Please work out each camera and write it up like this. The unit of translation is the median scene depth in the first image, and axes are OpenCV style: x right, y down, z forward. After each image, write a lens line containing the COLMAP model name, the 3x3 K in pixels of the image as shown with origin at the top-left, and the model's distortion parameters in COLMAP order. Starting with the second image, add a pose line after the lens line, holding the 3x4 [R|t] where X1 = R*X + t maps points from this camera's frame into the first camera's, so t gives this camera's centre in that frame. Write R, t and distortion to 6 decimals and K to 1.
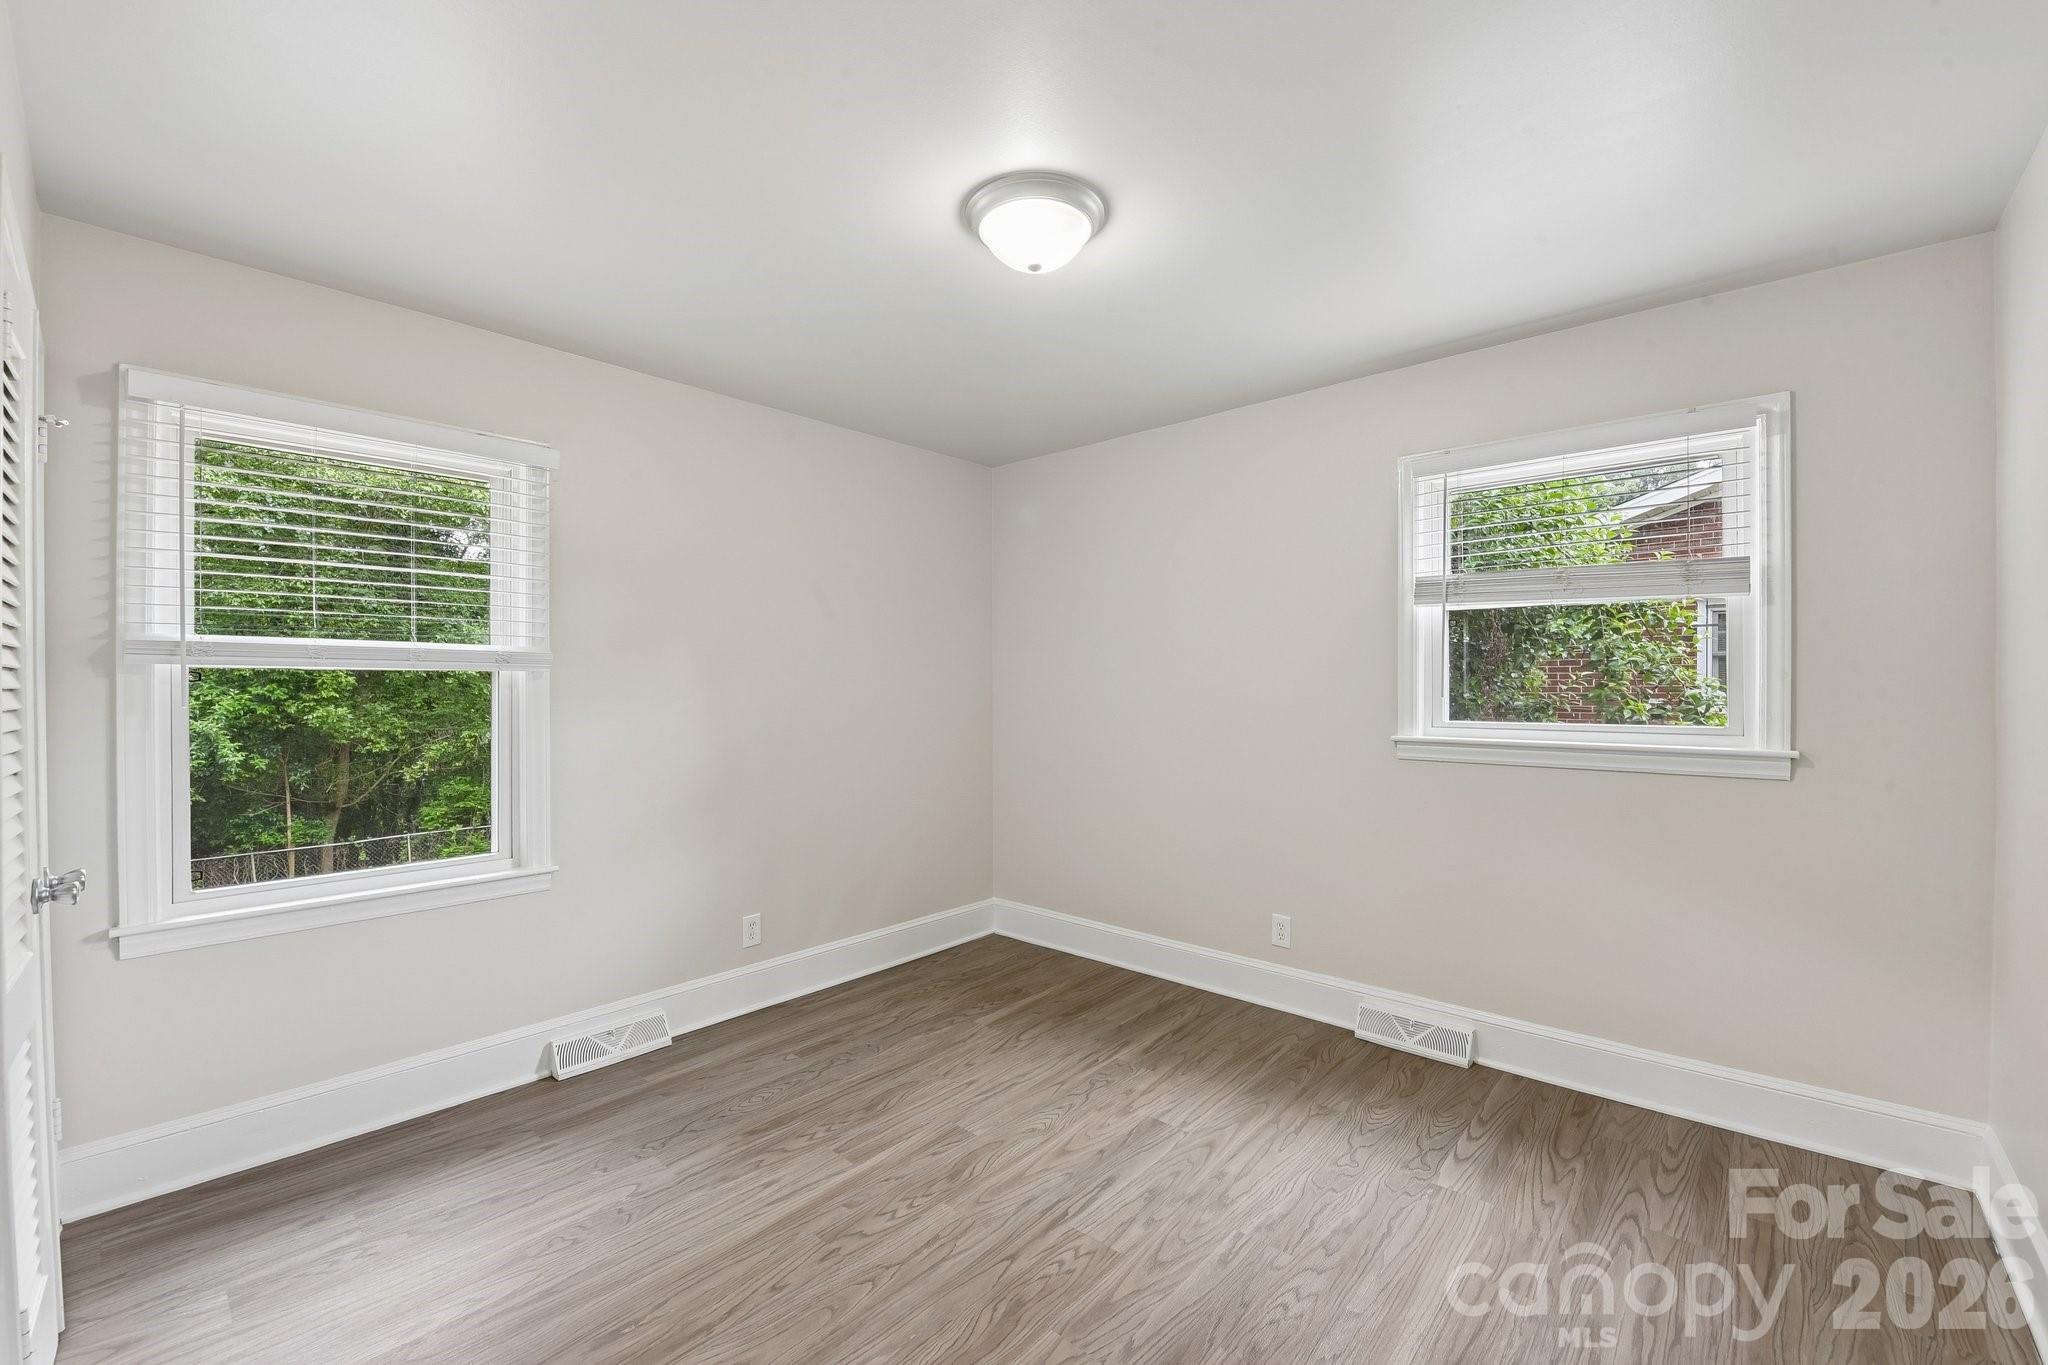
lens RADIAL K [[823.6, 0, 1023.5], [0, 823.6, 690.6], [0, 0, 1]] dist [-0.015860, -0.002427]
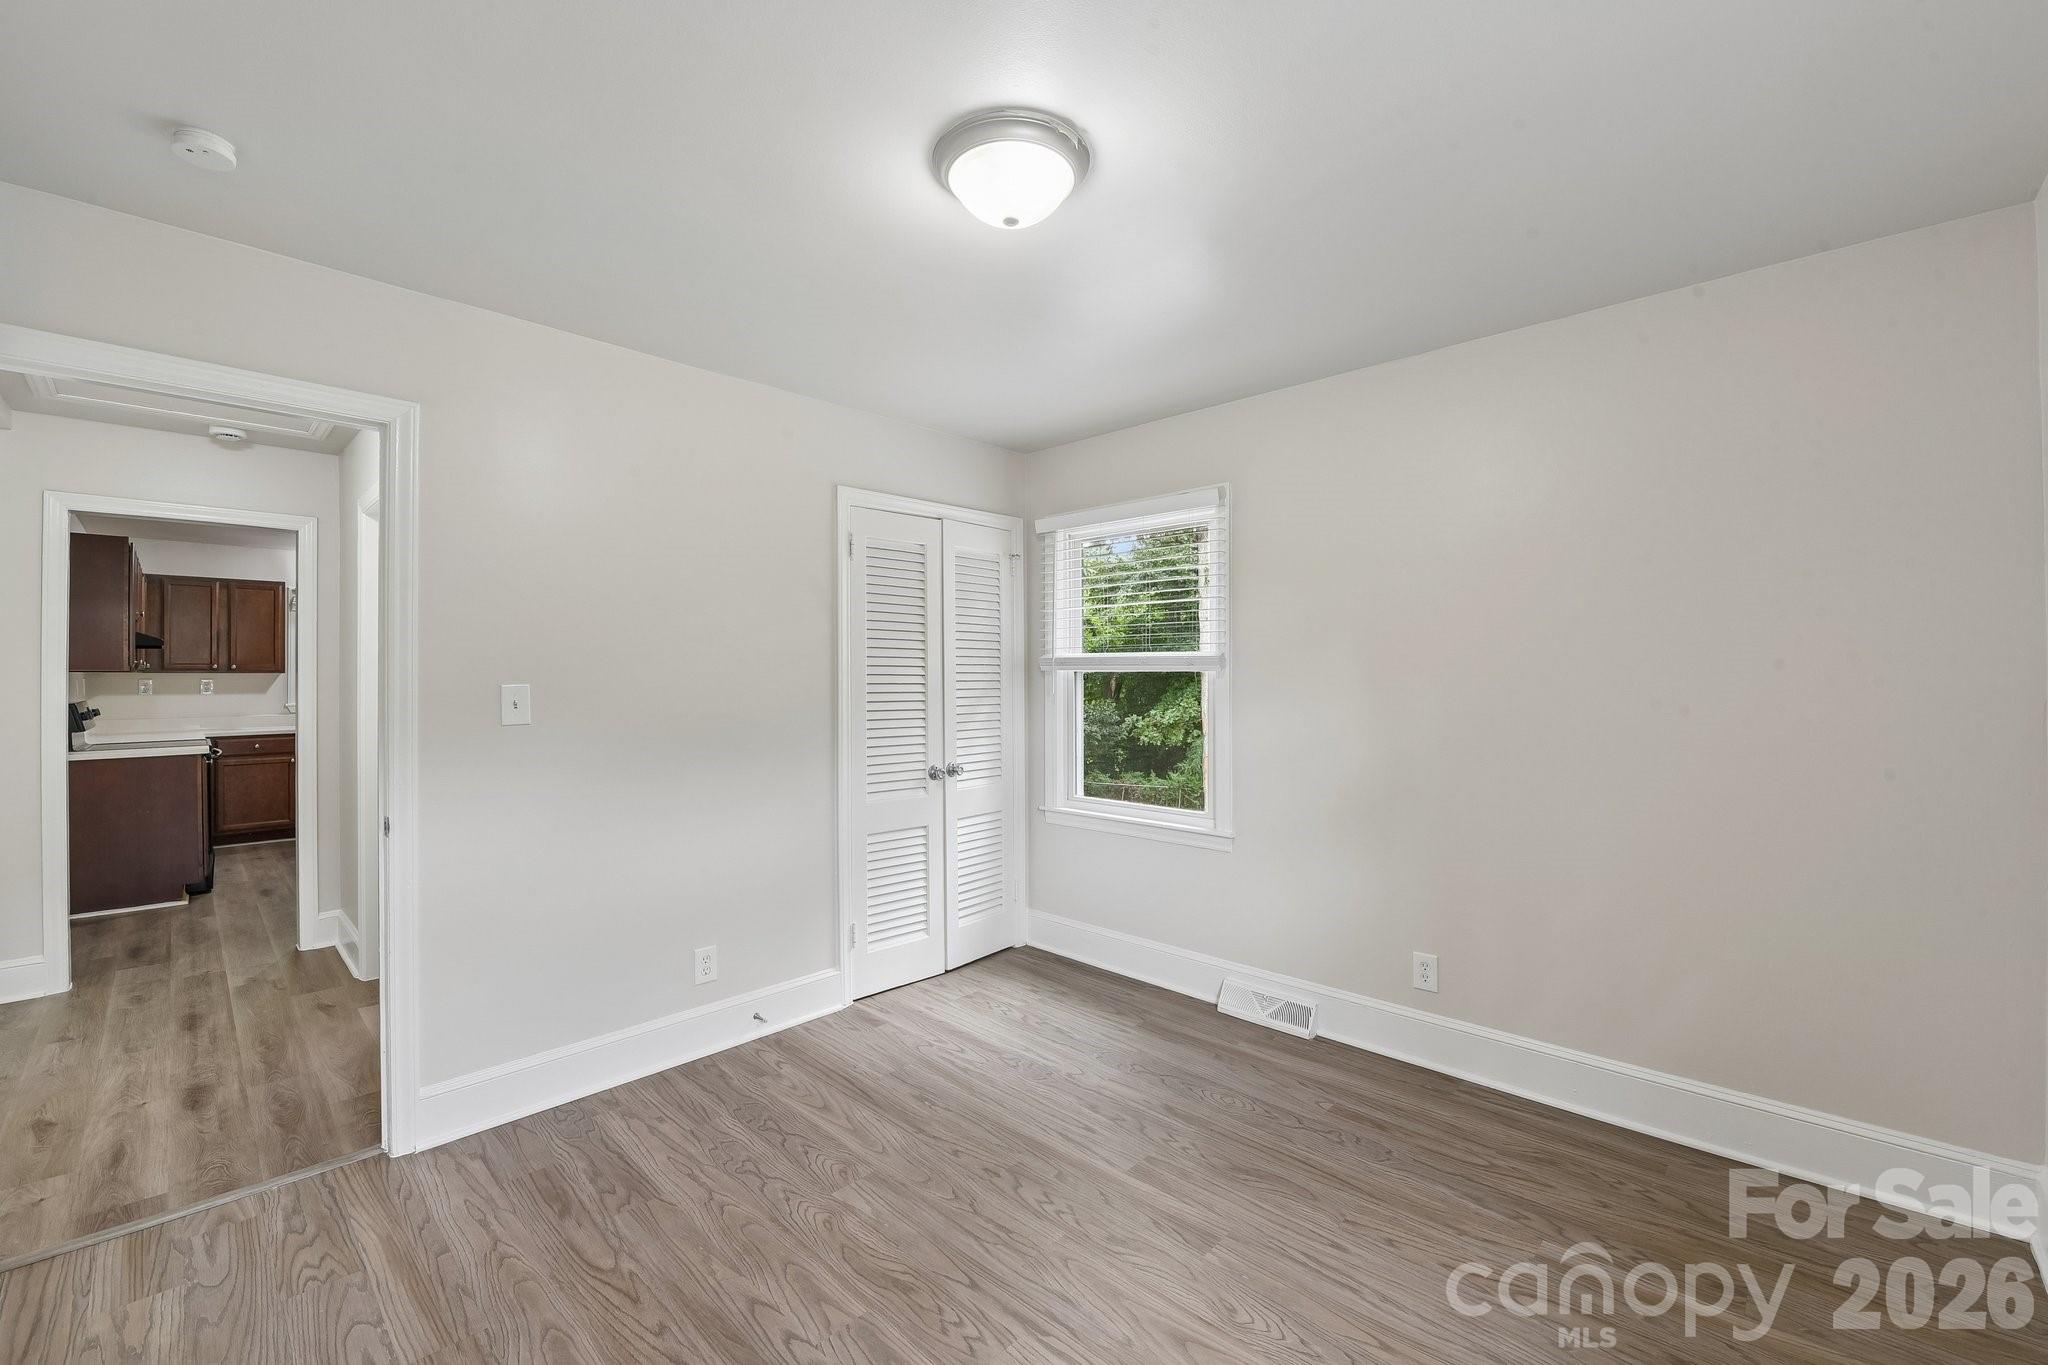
lens RADIAL K [[823.6, 0, 1027.3], [0, 823.6, 677.8], [0, 0, 1]] dist [-0.015860, -0.002427]
pose [[-0.027406, -0.000184, -0.999624, 0.667293], [-0.006317, 0.999980, -0.000011, -0.011981], [0.999604, 0.006314, -0.027406, 0.771996]]
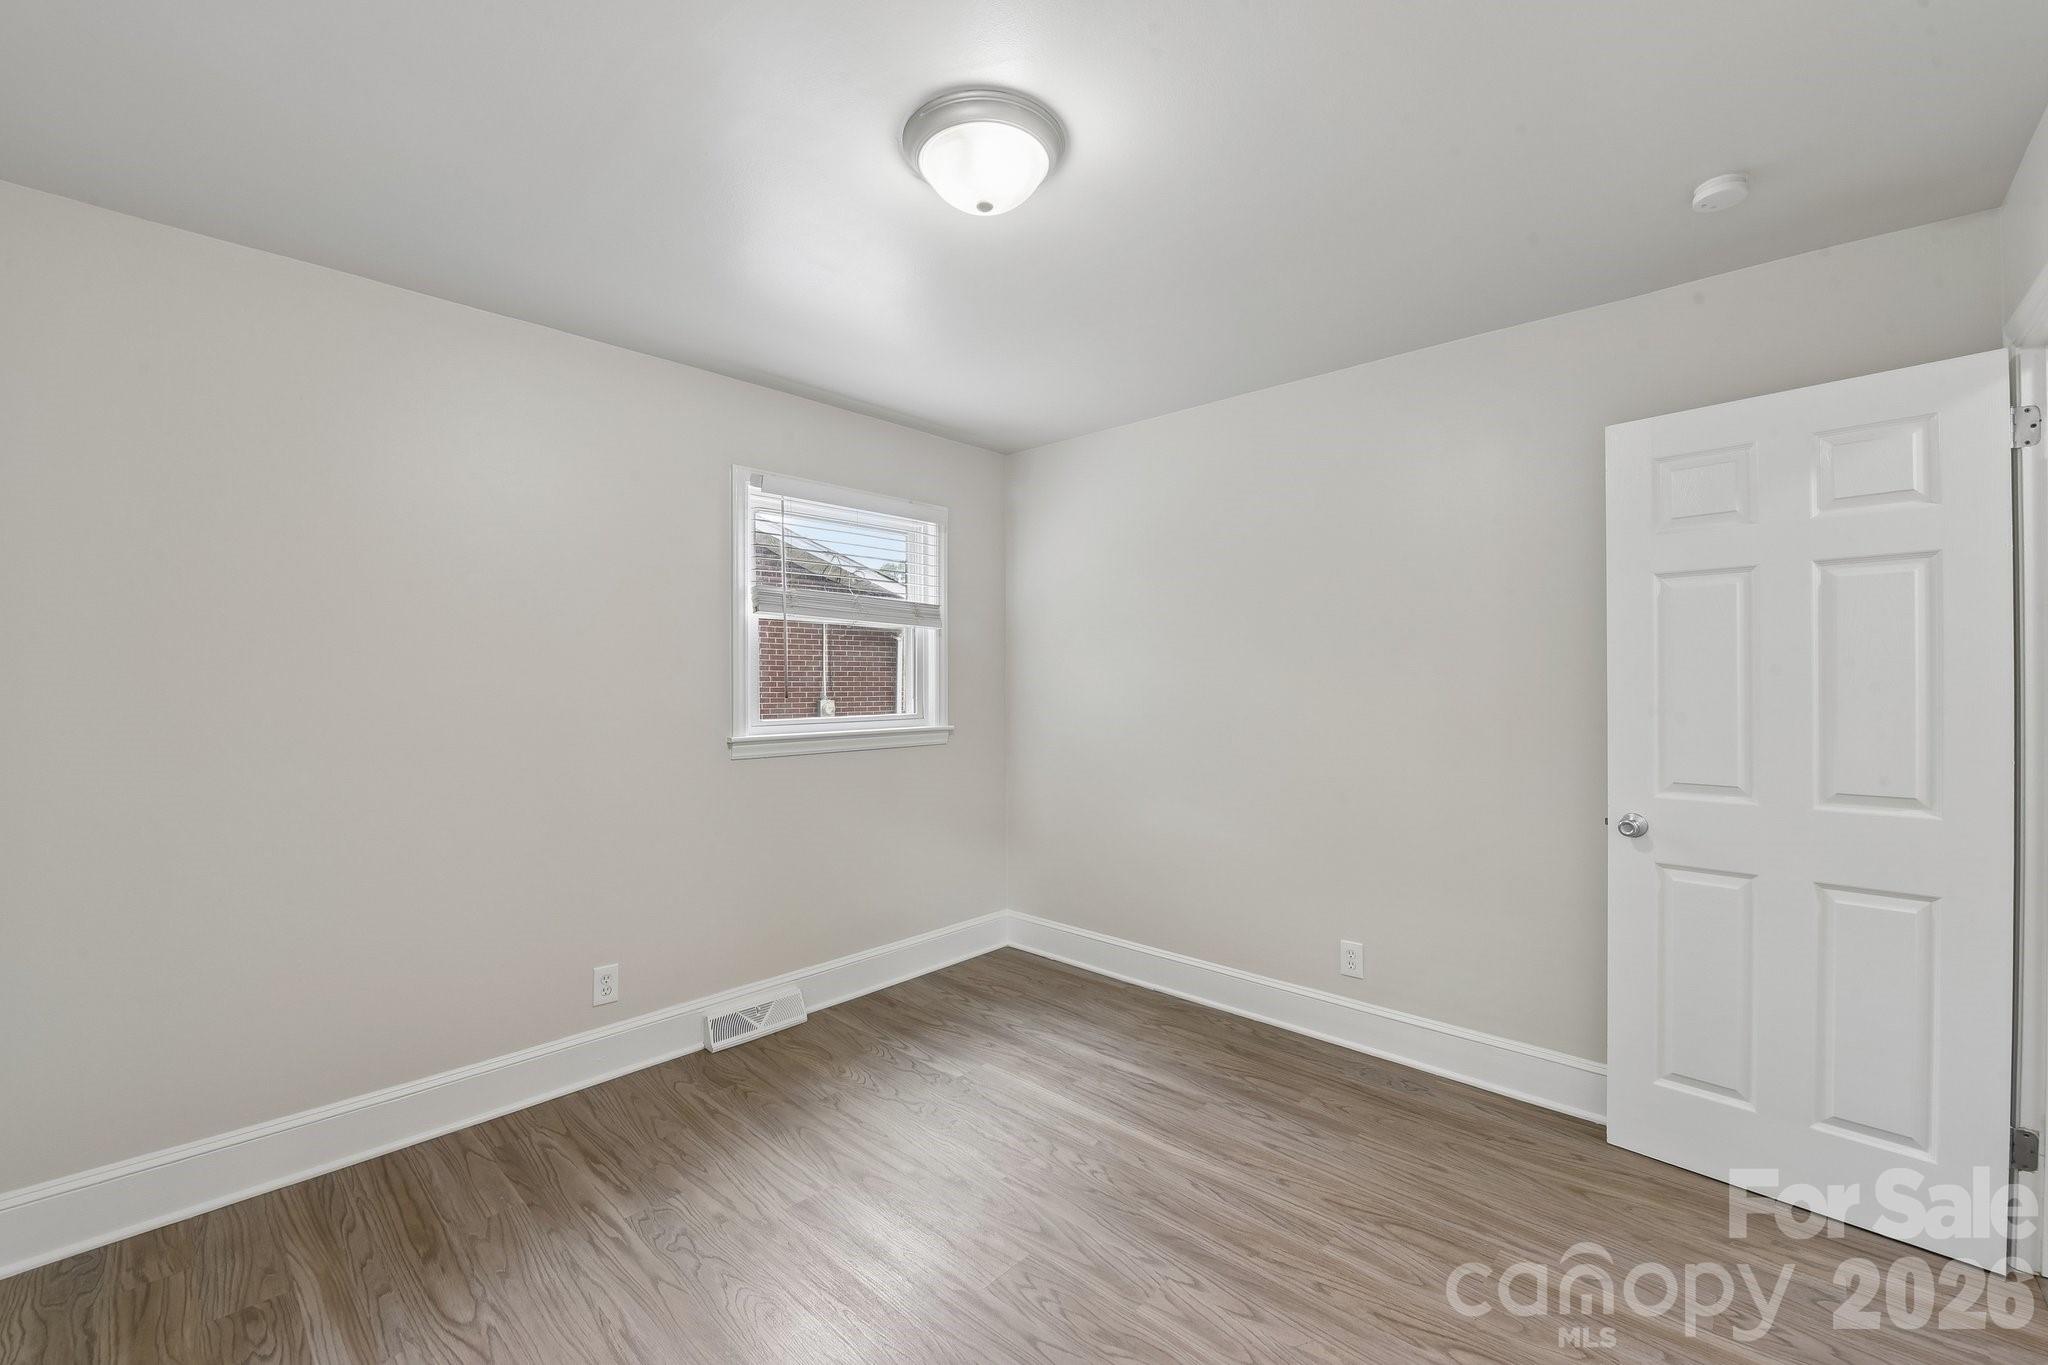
lens RADIAL K [[823.6, 0, 1017.8], [0, 823.6, 691.2], [0, 0, 1]] dist [-0.015860, -0.002427]
pose [[0.029833, -0.008270, 0.999521, -0.627437], [0.013298, 0.999881, 0.007876, -0.006489], [-0.999466, 0.013057, 0.029940, 0.697796]]
